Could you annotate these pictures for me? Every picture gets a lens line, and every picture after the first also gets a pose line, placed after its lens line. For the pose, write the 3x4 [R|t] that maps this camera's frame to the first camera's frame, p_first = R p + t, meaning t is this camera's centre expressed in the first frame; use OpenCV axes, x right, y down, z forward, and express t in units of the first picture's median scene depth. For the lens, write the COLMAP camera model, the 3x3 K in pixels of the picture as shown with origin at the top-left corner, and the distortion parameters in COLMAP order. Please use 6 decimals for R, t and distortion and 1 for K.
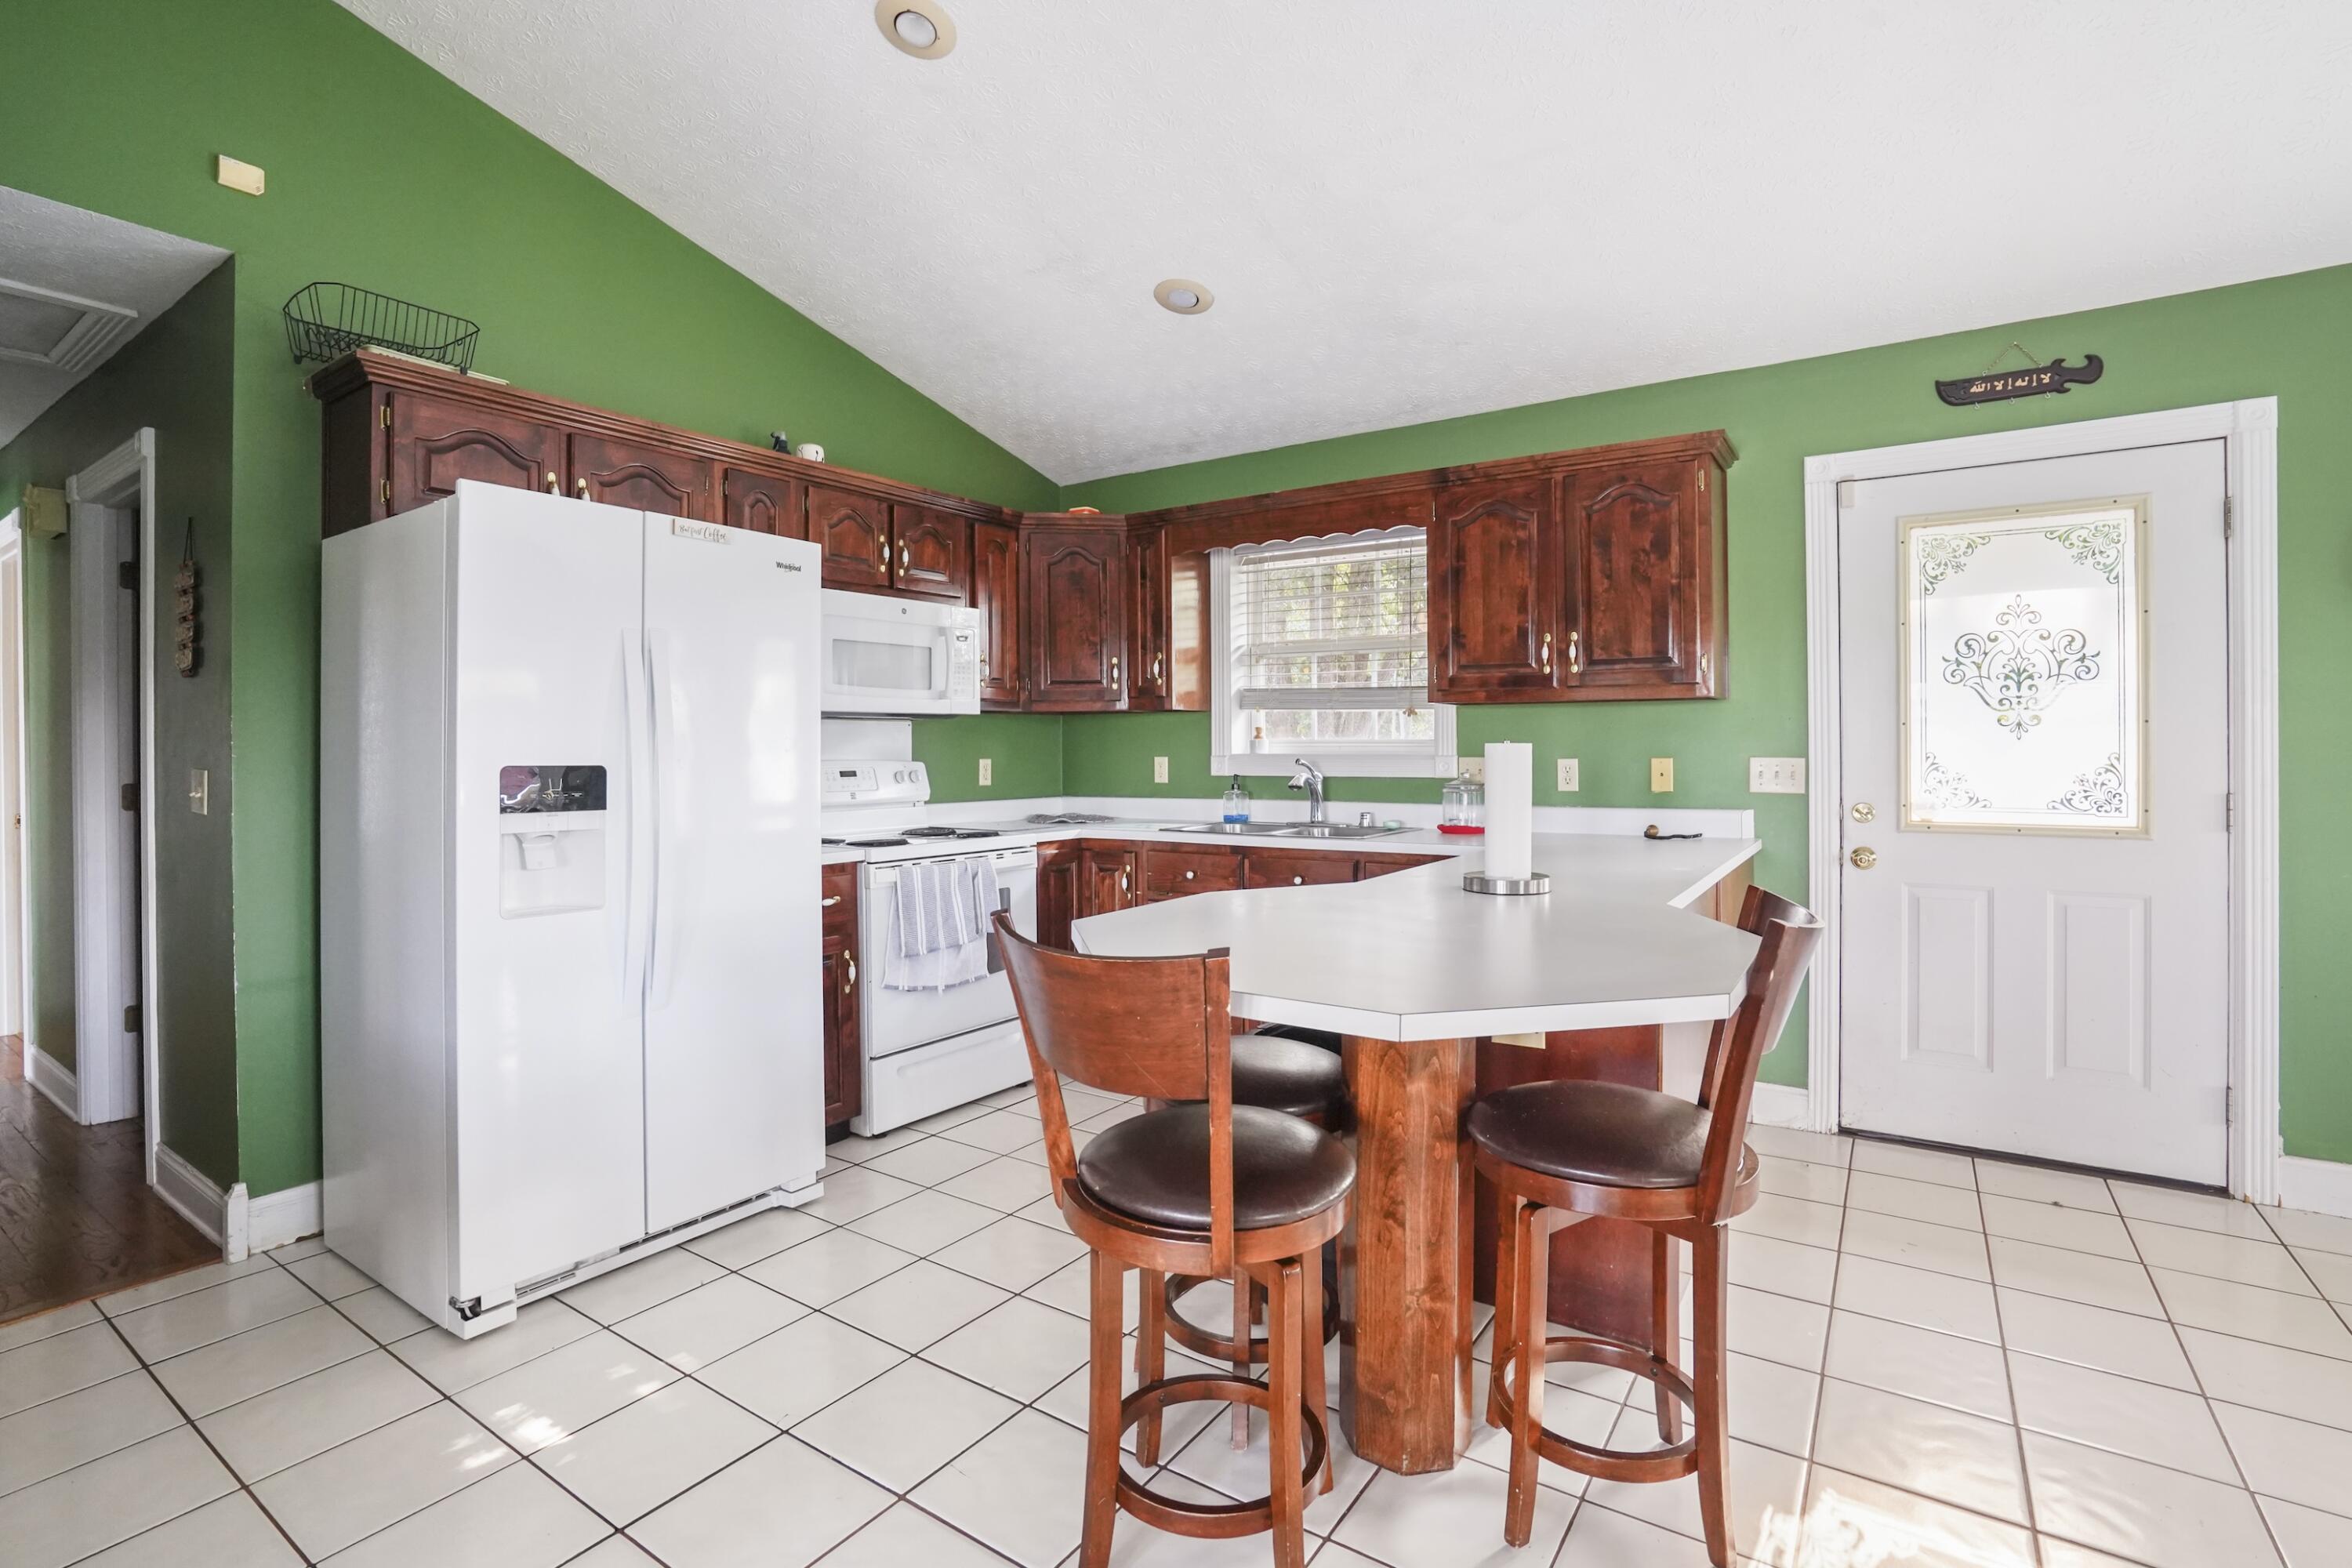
lens RADIAL K [[1109.3, 0, 1168.5], [0, 1109.3, 748.7], [0, 0, 1]] dist [-0.041881, 0.014590]
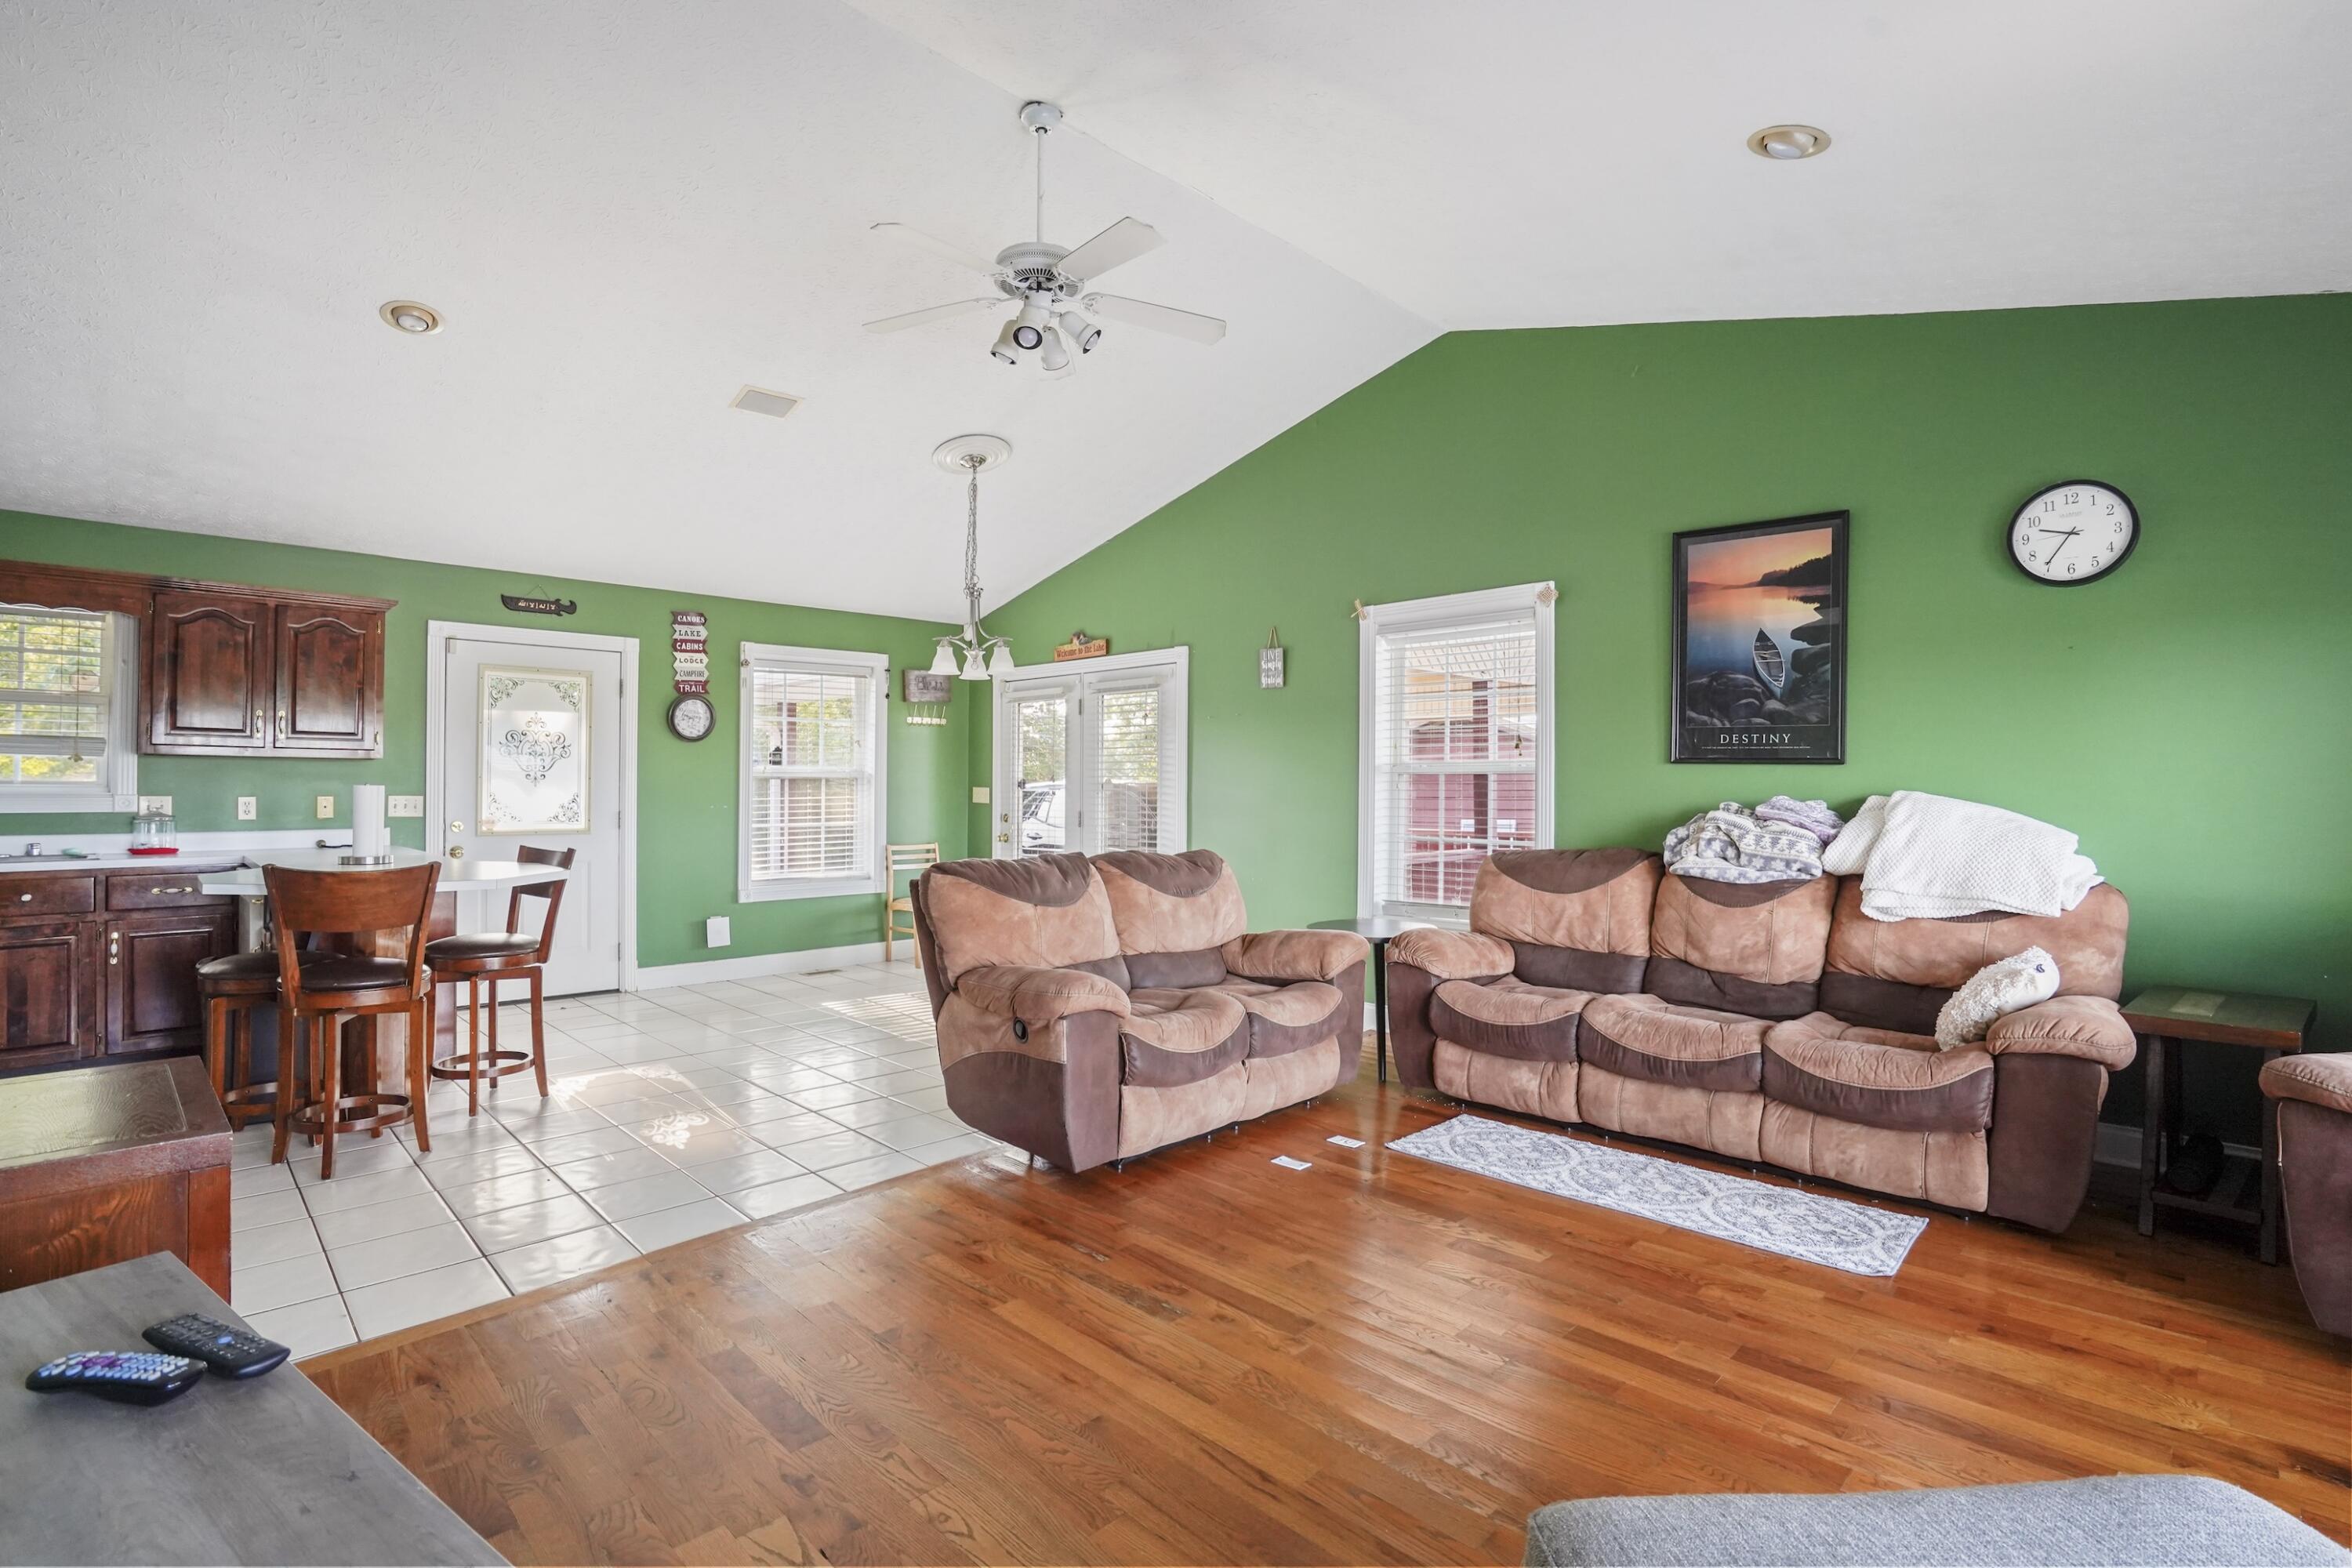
lens RADIAL K [[1109.3, 0, 1188.0], [0, 1109.3, 776.6], [0, 0, 1]] dist [-0.041881, 0.014590]
pose [[0.198964, 0.019560, 0.979812, -0.828234], [-0.000344, 0.999802, -0.019889, 0.011862], [-0.980007, 0.003620, 0.198932, -0.492888]]
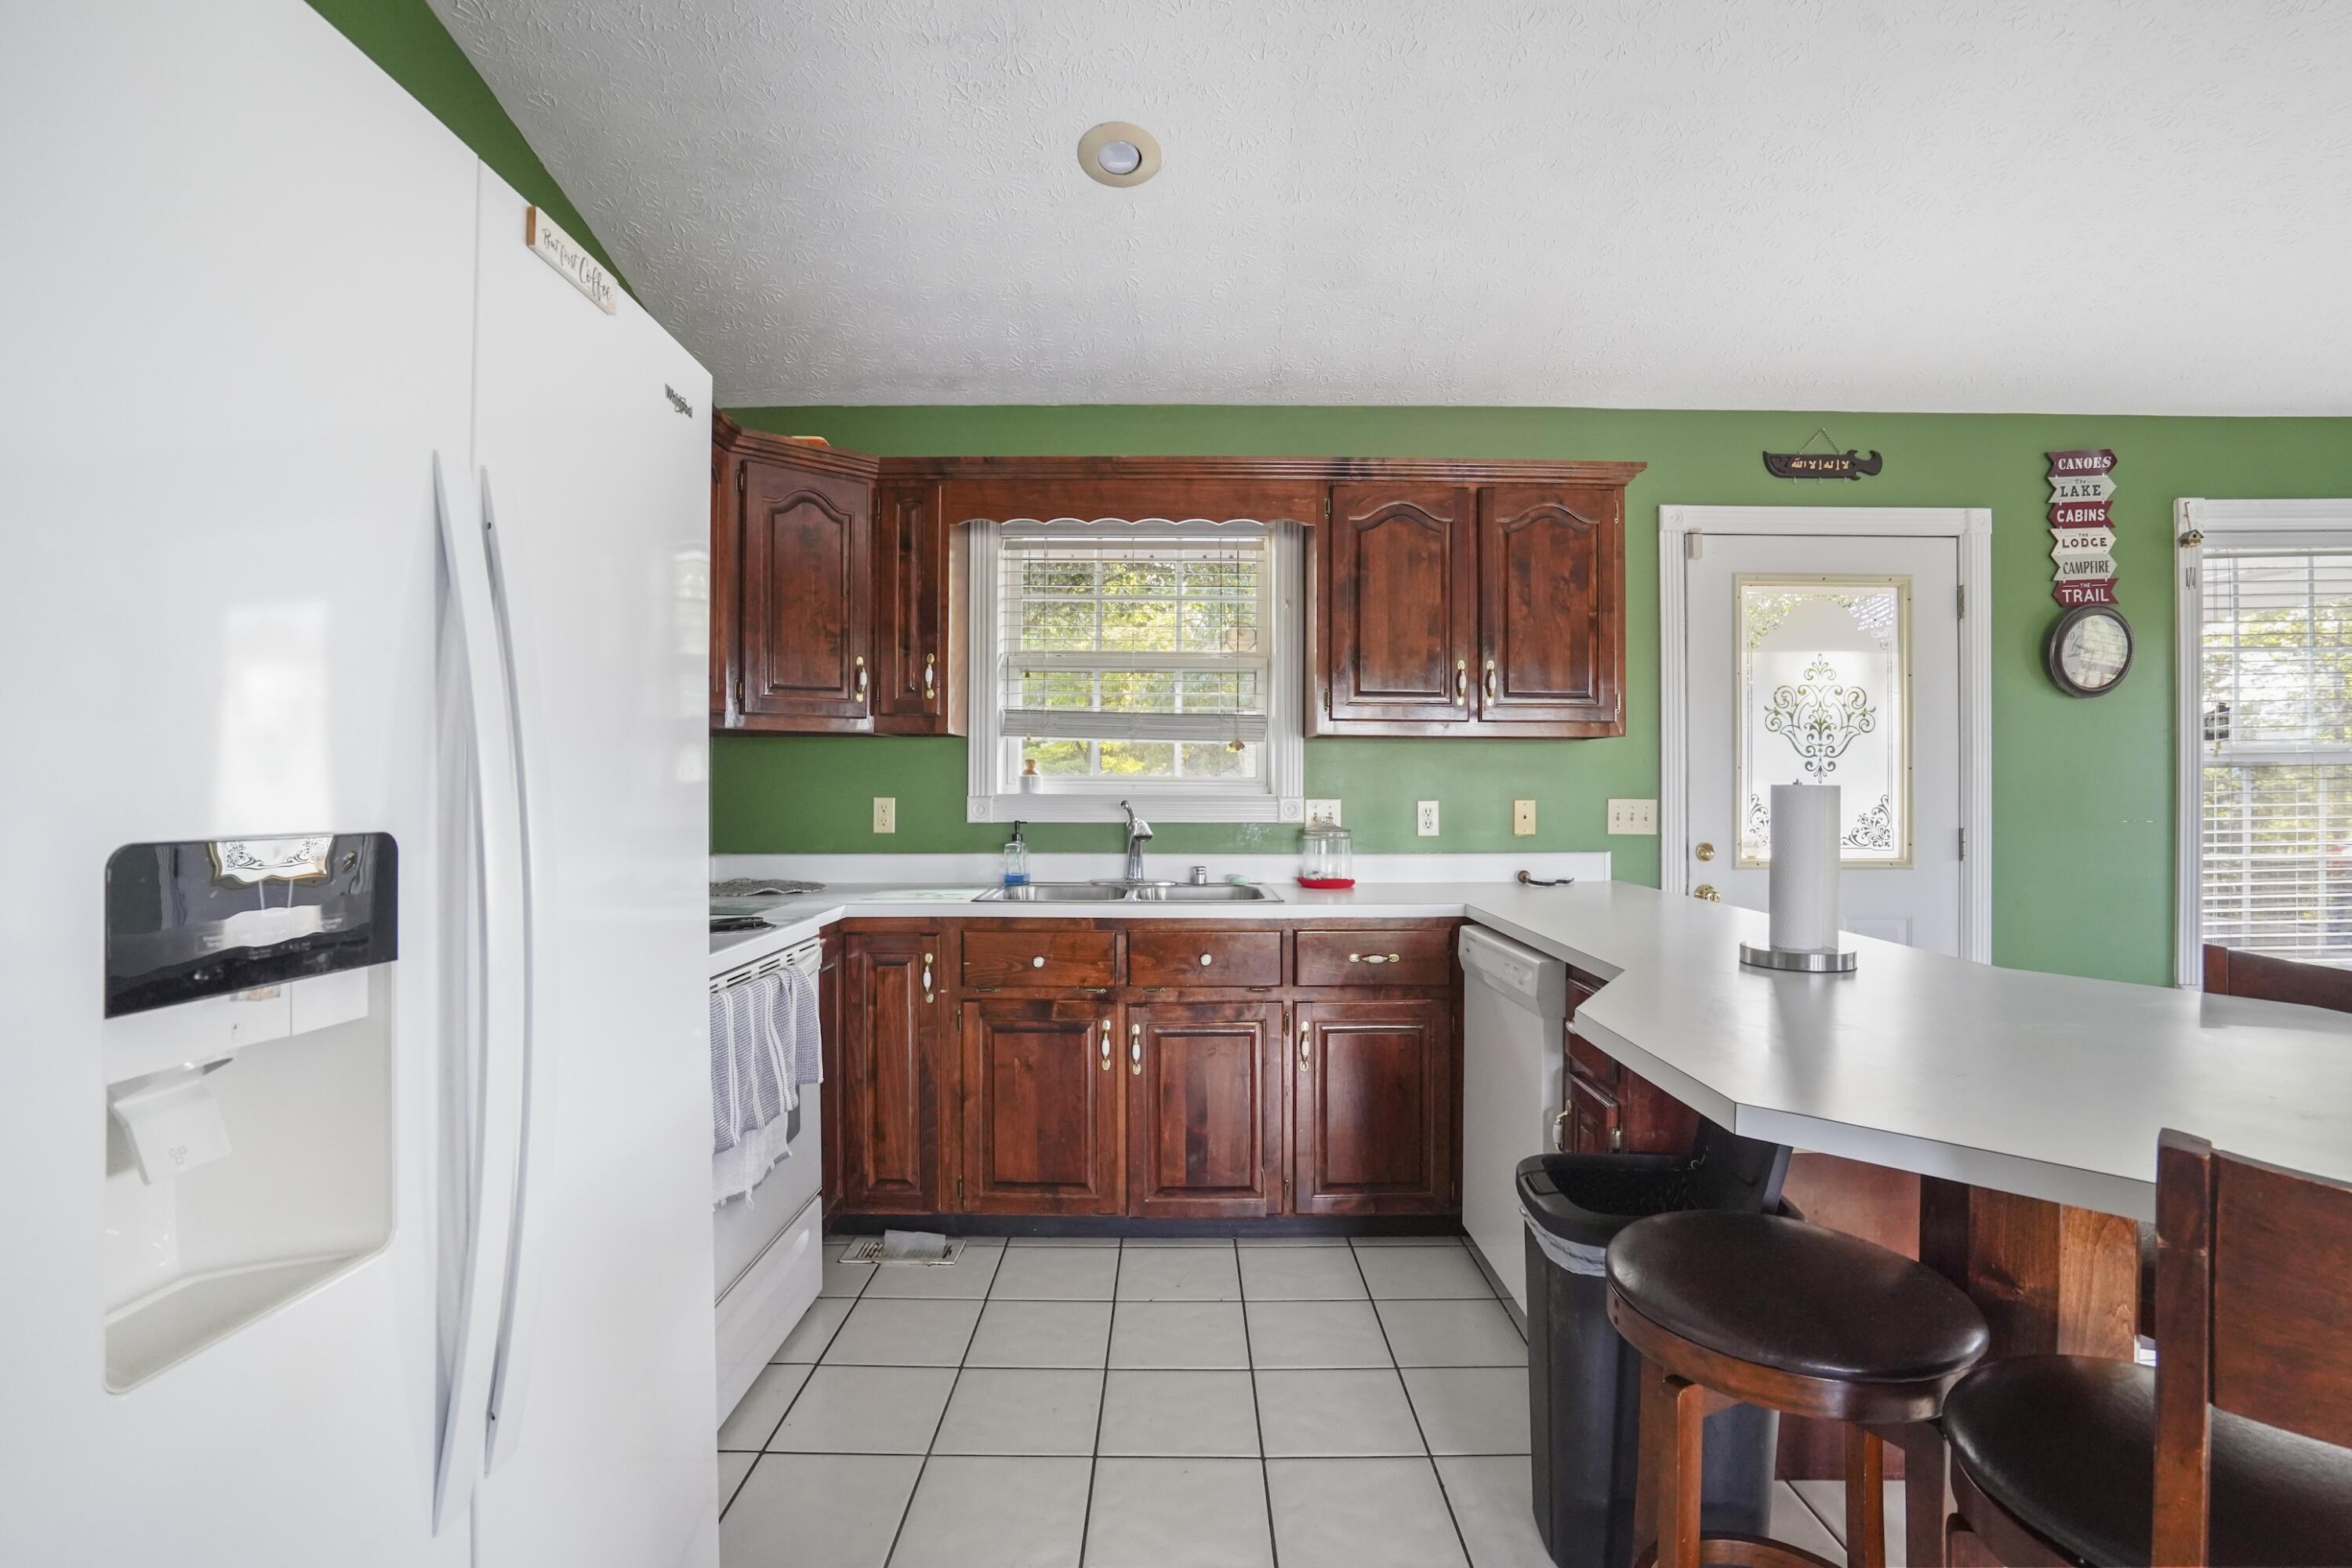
lens RADIAL K [[1109.3, 0, 1182.8], [0, 1109.3, 771.0], [0, 0, 1]] dist [-0.041881, 0.014590]
pose [[0.823936, 0.013209, 0.566528, -0.356403], [-0.005483, 0.999867, -0.015338, 0.000109], [-0.566656, 0.009531, 0.823900, 0.398548]]
